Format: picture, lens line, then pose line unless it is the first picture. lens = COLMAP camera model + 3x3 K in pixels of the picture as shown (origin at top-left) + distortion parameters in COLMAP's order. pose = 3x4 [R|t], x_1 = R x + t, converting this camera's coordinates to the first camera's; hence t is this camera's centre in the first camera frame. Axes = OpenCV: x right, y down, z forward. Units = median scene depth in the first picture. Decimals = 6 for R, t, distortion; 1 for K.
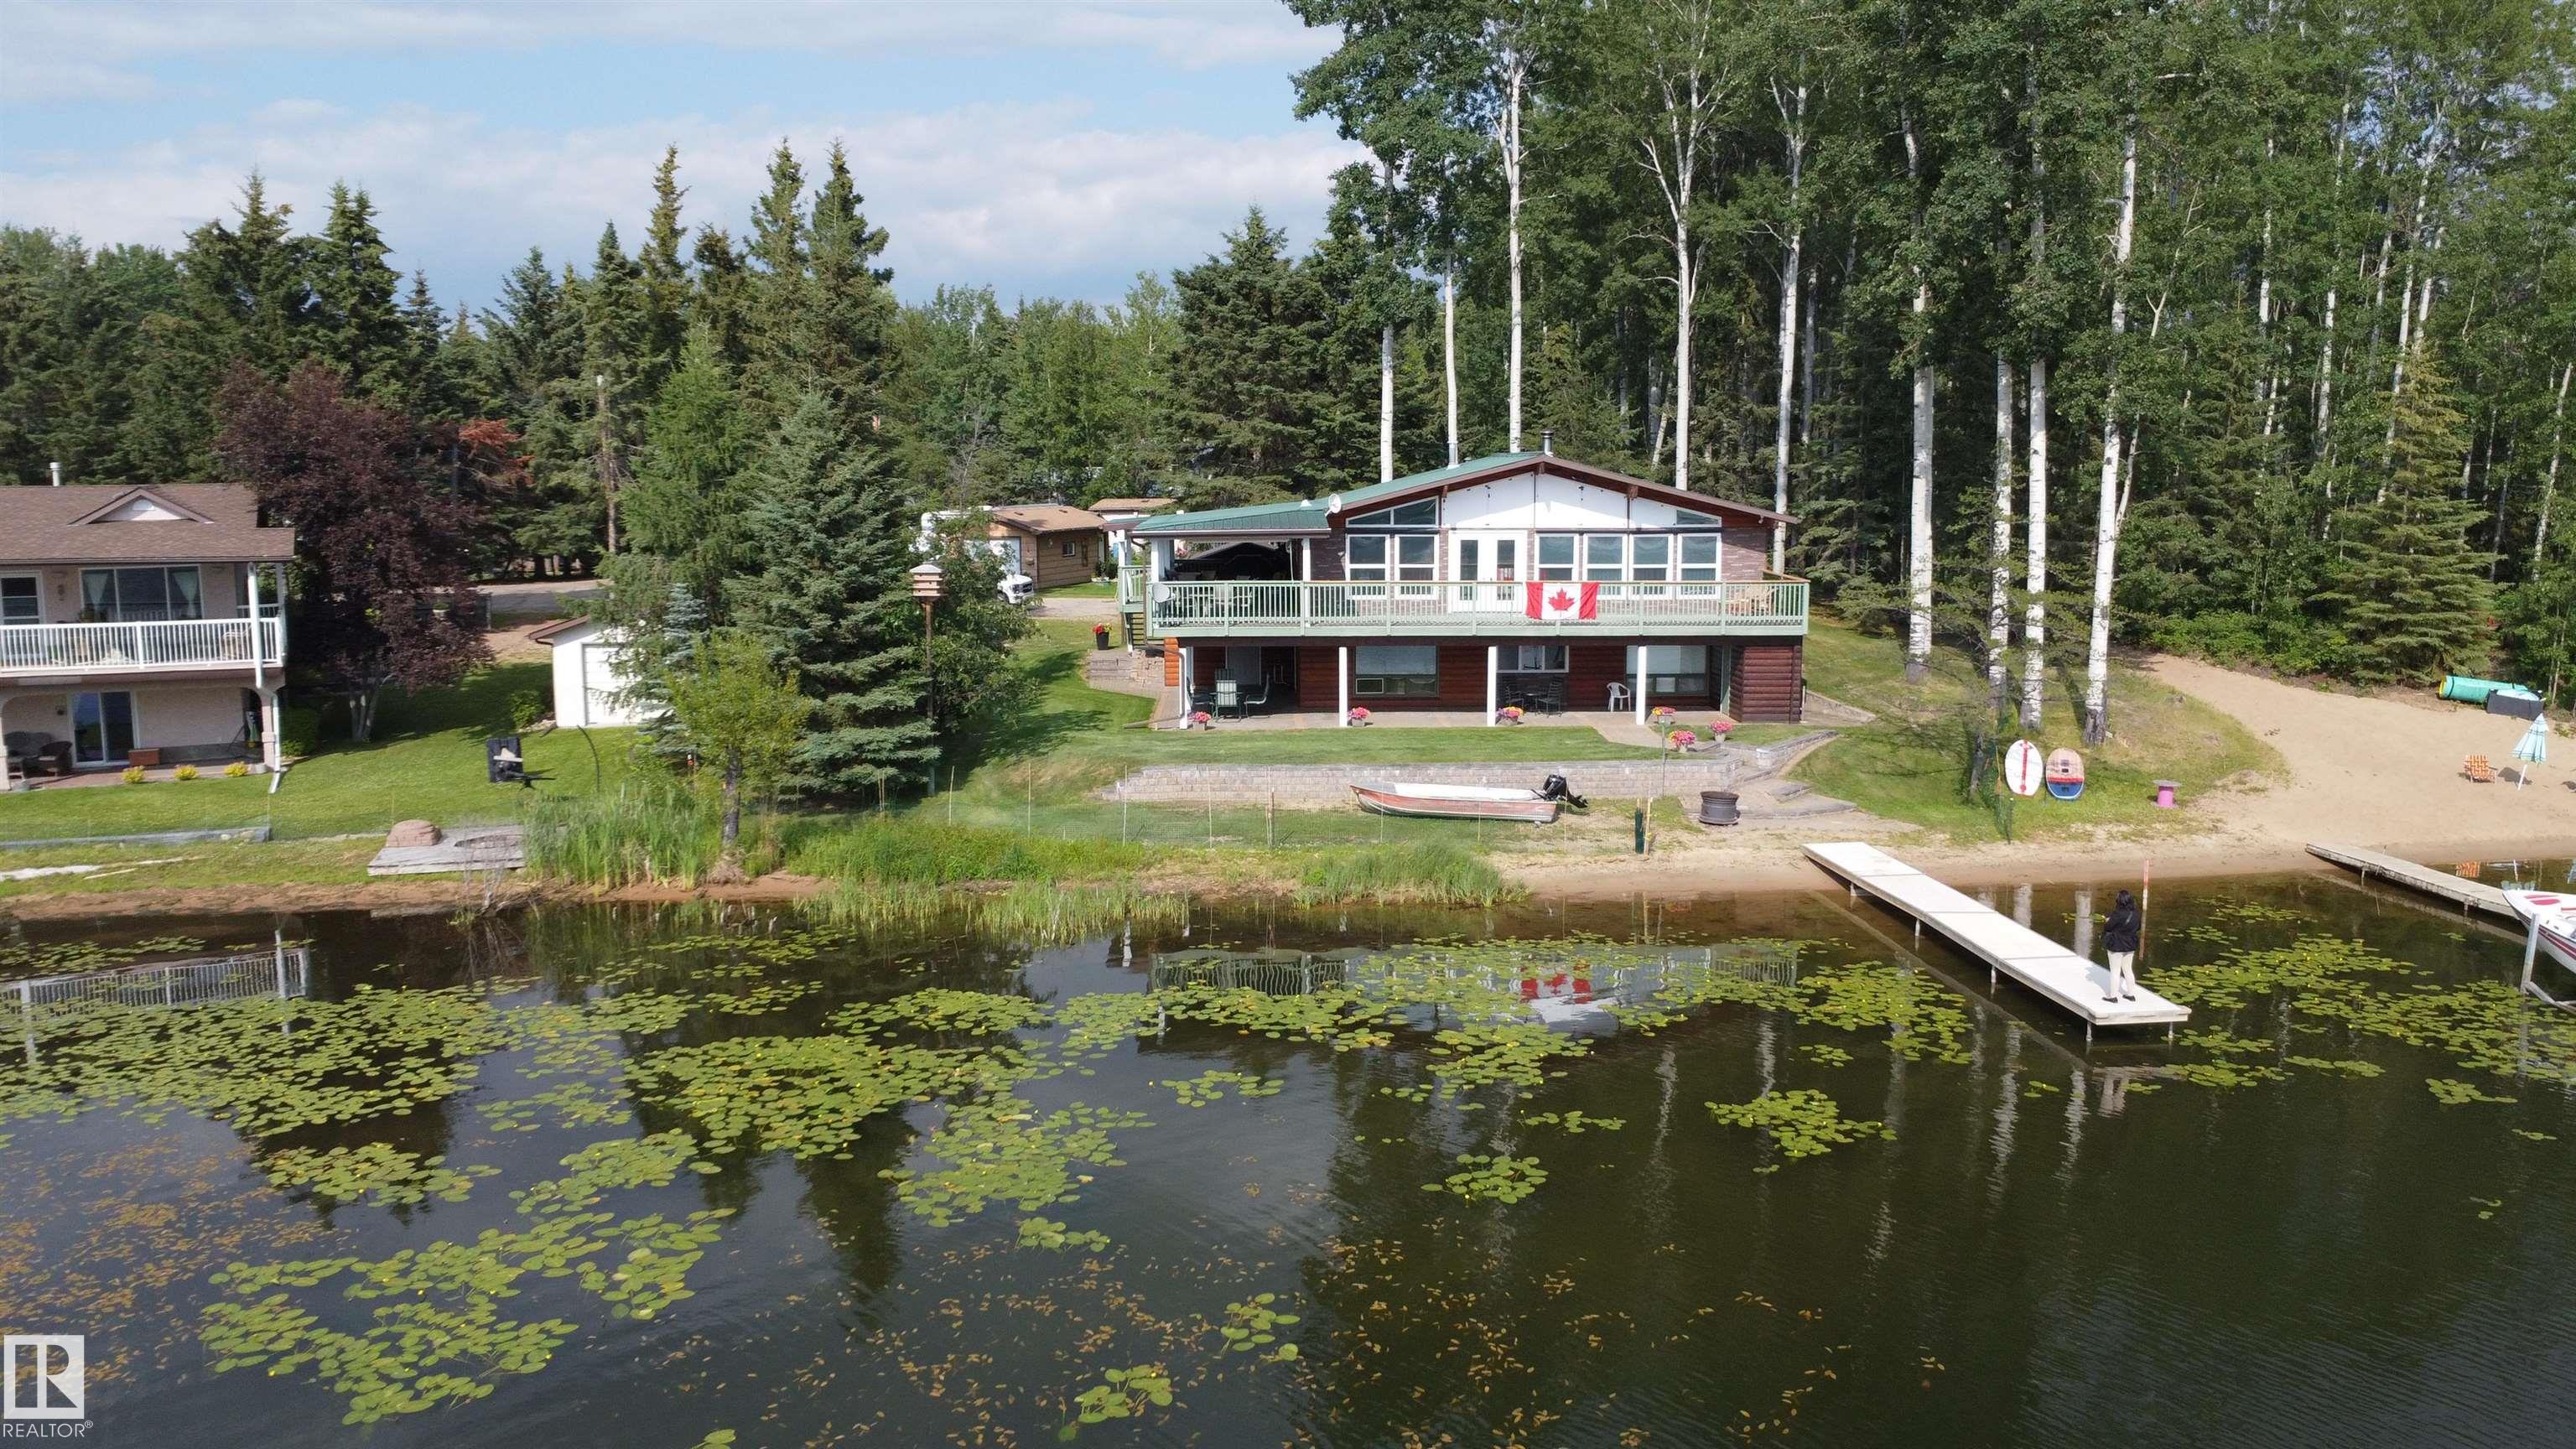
lens RADIAL K [[1869.5, 0, 1293.4], [0, 1869.5, 707.5], [0, 0, 1]] dist [-0.026157, -0.017963]
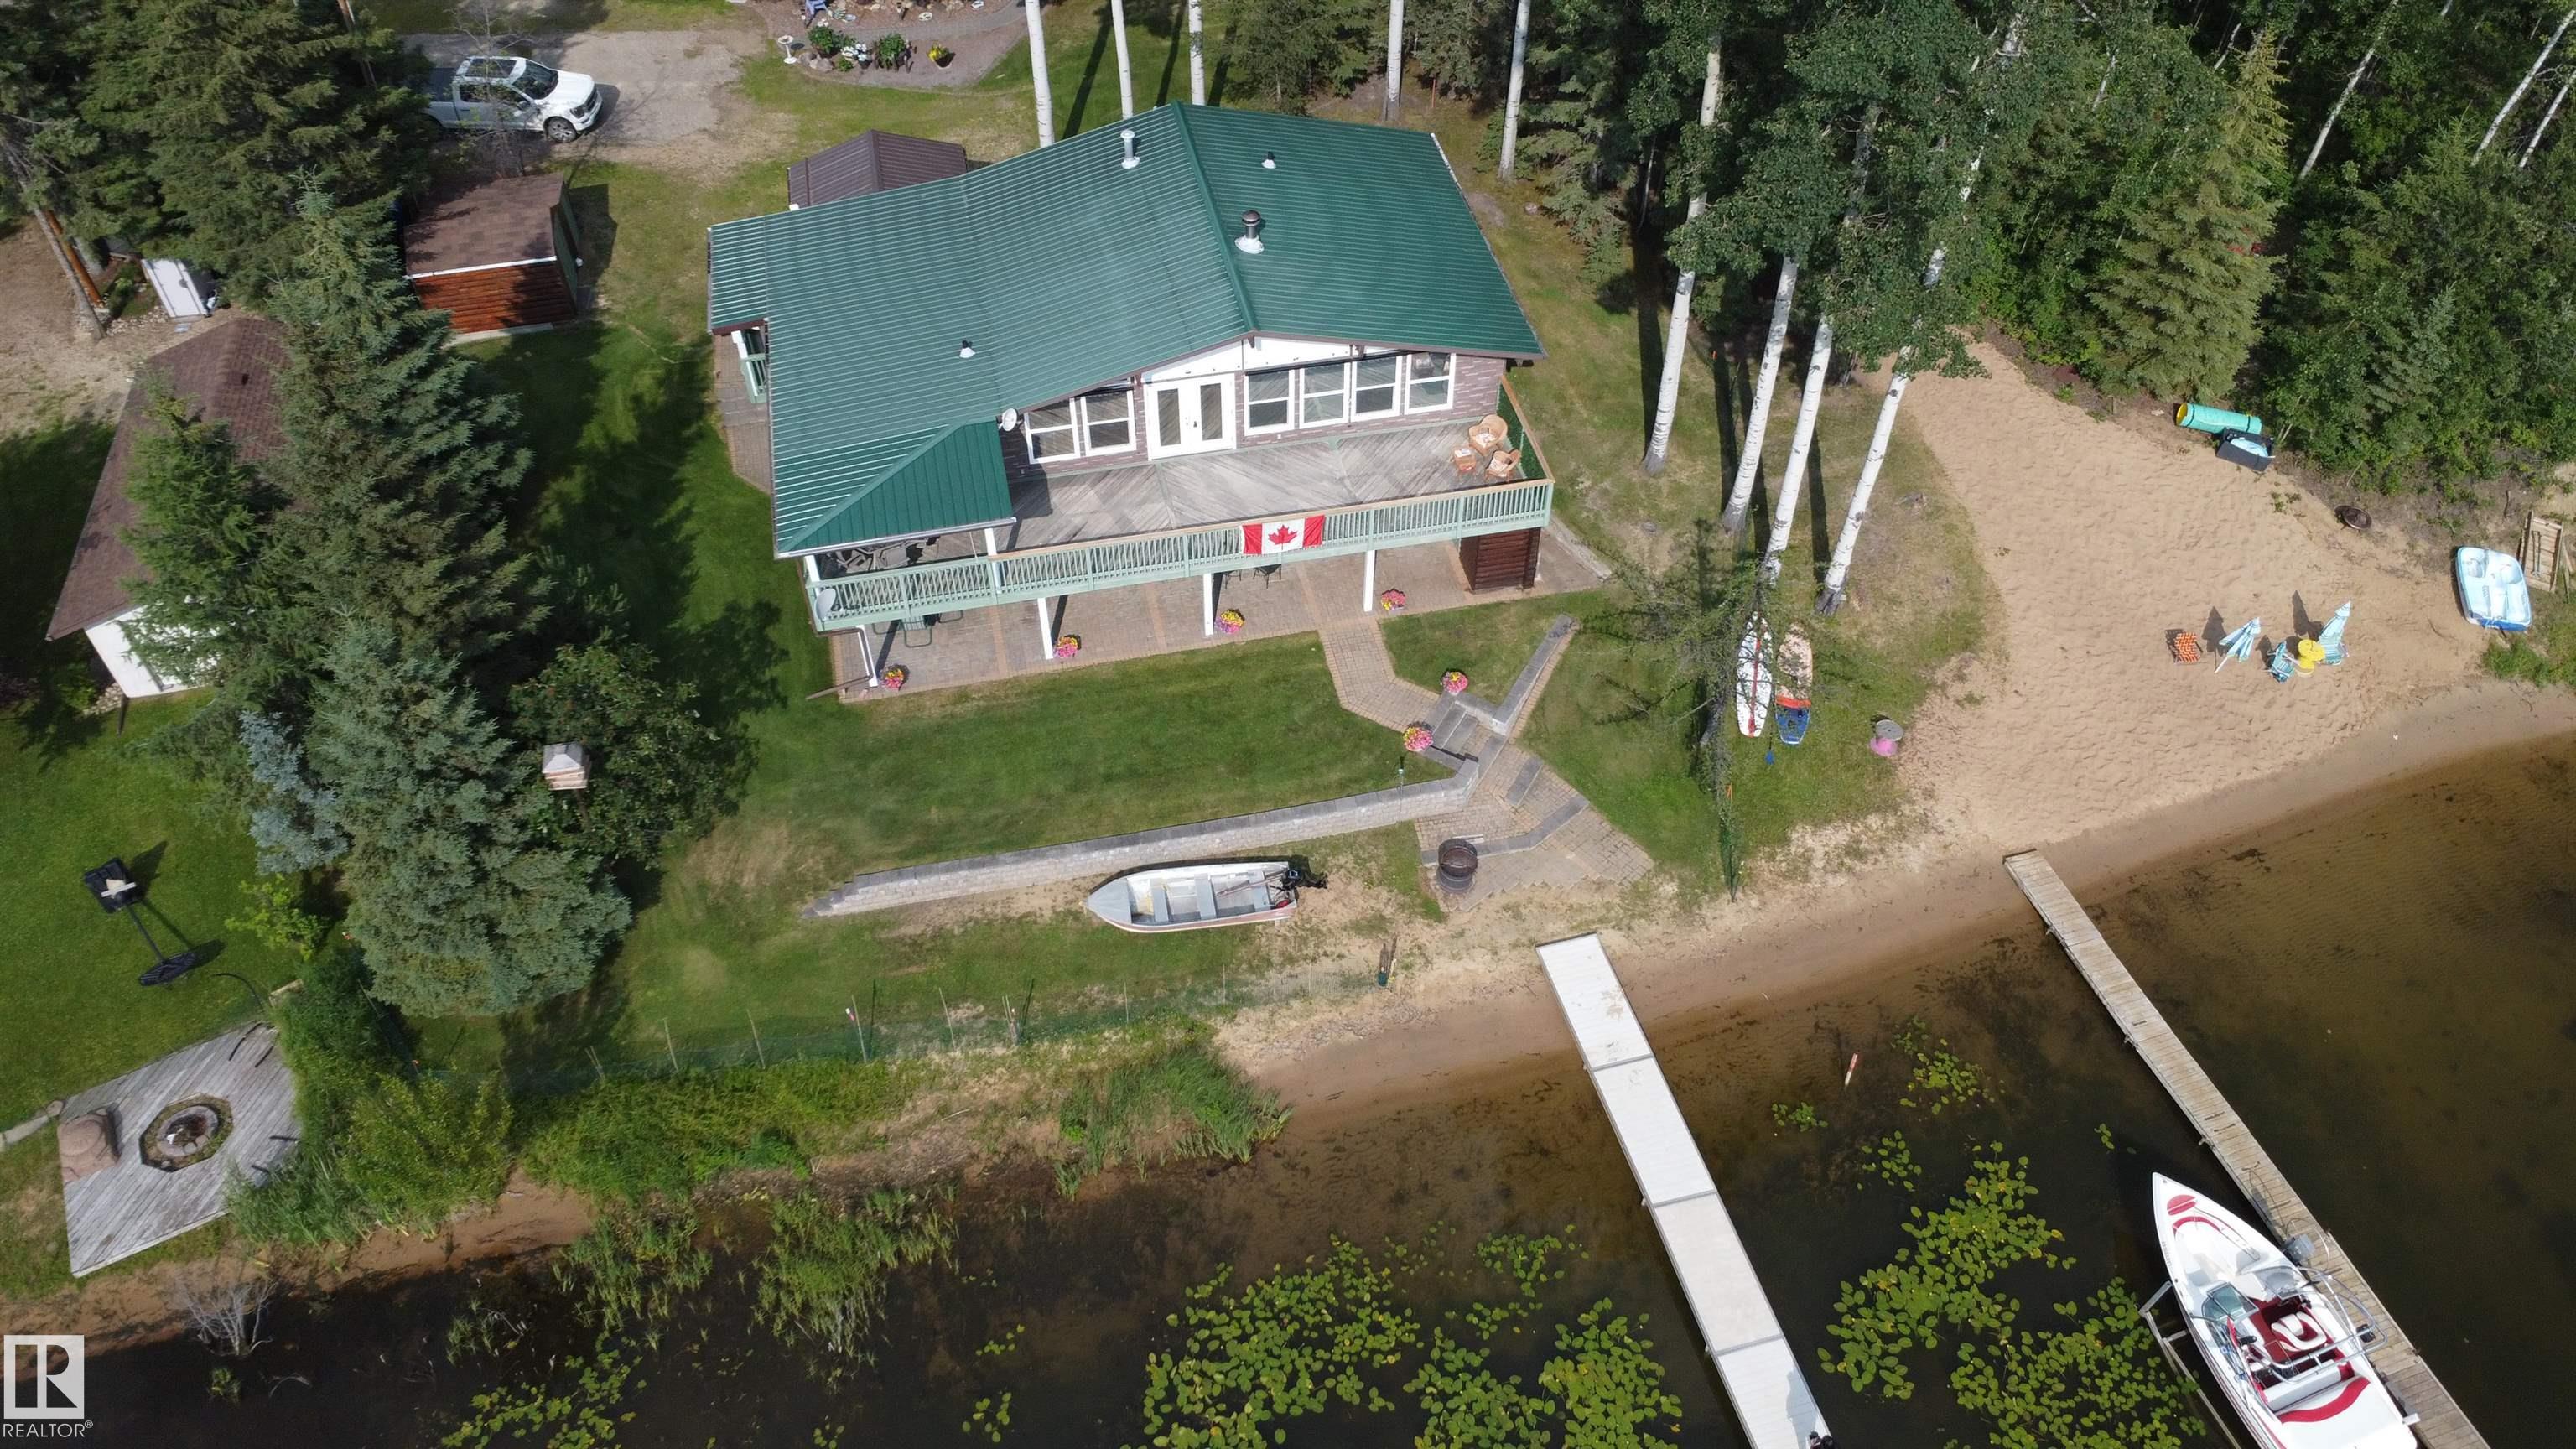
lens RADIAL K [[1869.5, 0, 1293.4], [0, 1869.5, 707.5], [0, 0, 1]] dist [-0.026157, -0.017963]
pose [[0.982355, -0.133392, 0.131095, 0.020525], [0.019679, 0.770770, 0.636810, -0.540838], [-0.185989, -0.622993, 0.759794, 0.265120]]
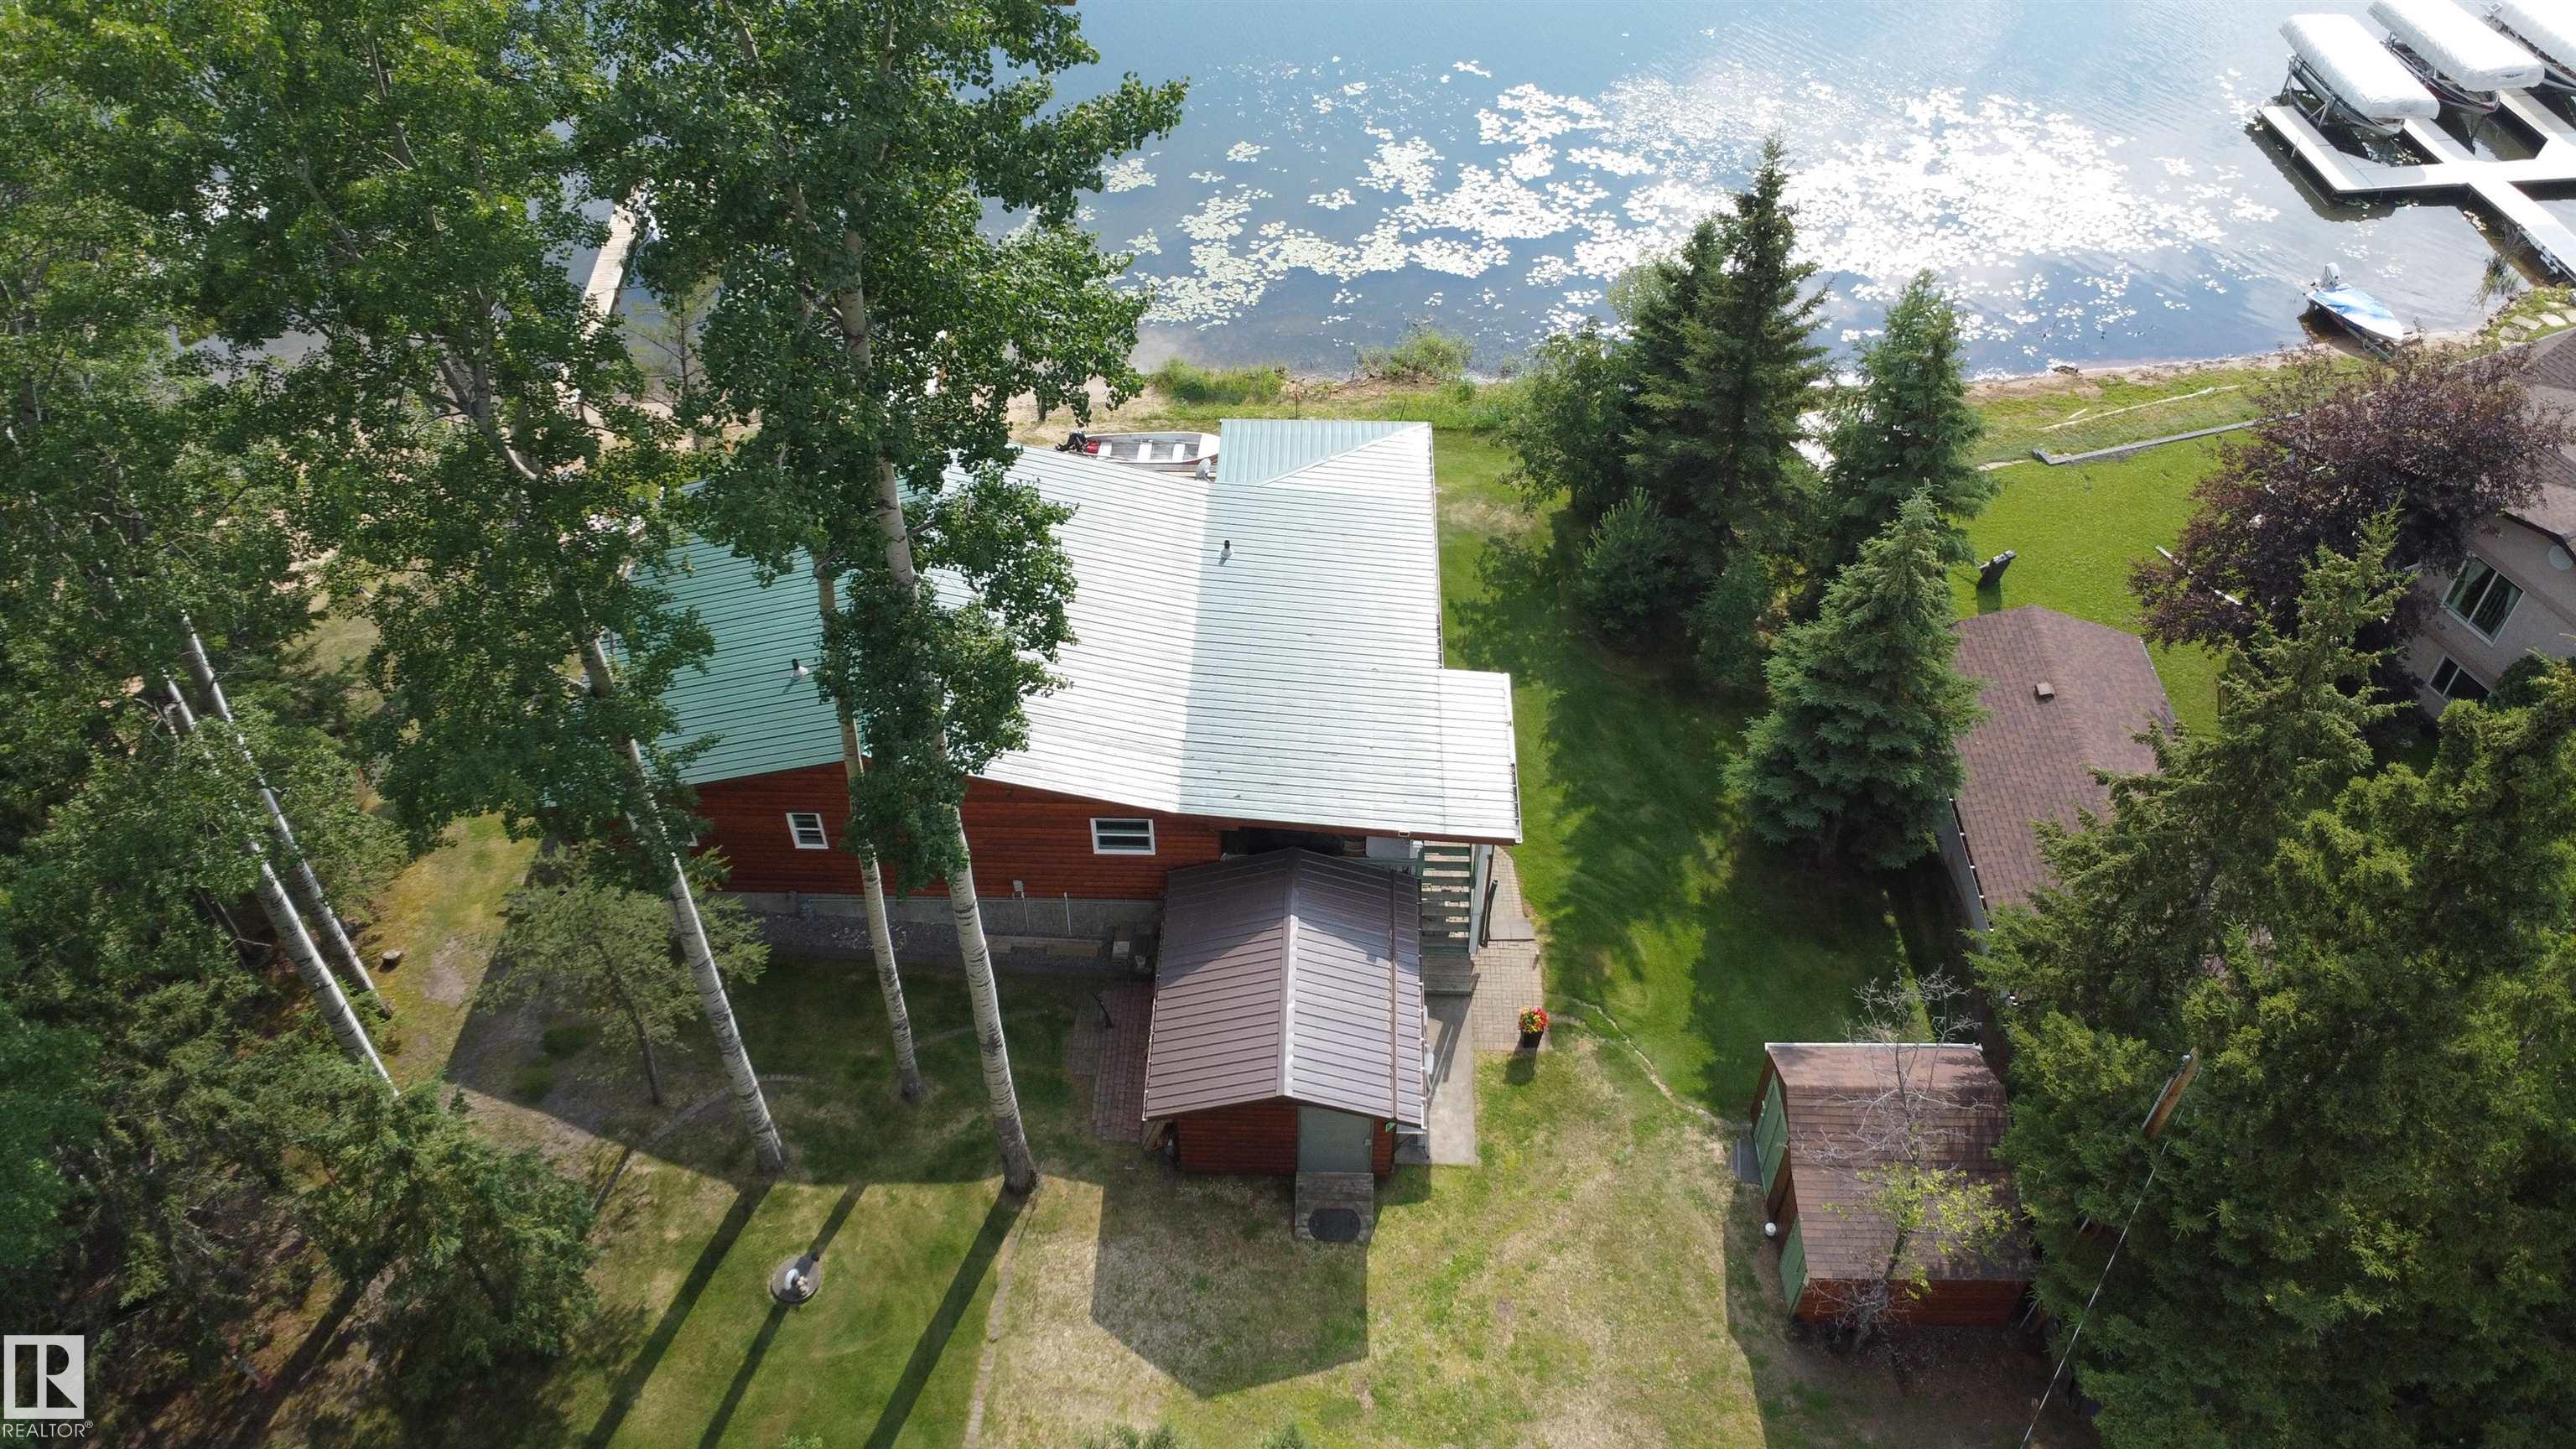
lens RADIAL K [[1869.5, 0, 1293.4], [0, 1869.5, 707.5], [0, 0, 1]] dist [-0.026157, -0.017963]
pose [[-0.998466, -0.028166, 0.047678, -0.065761], [0.020041, 0.618827, 0.785272, -0.723947], [-0.051623, 0.785022, -0.617313, 1.627728]]
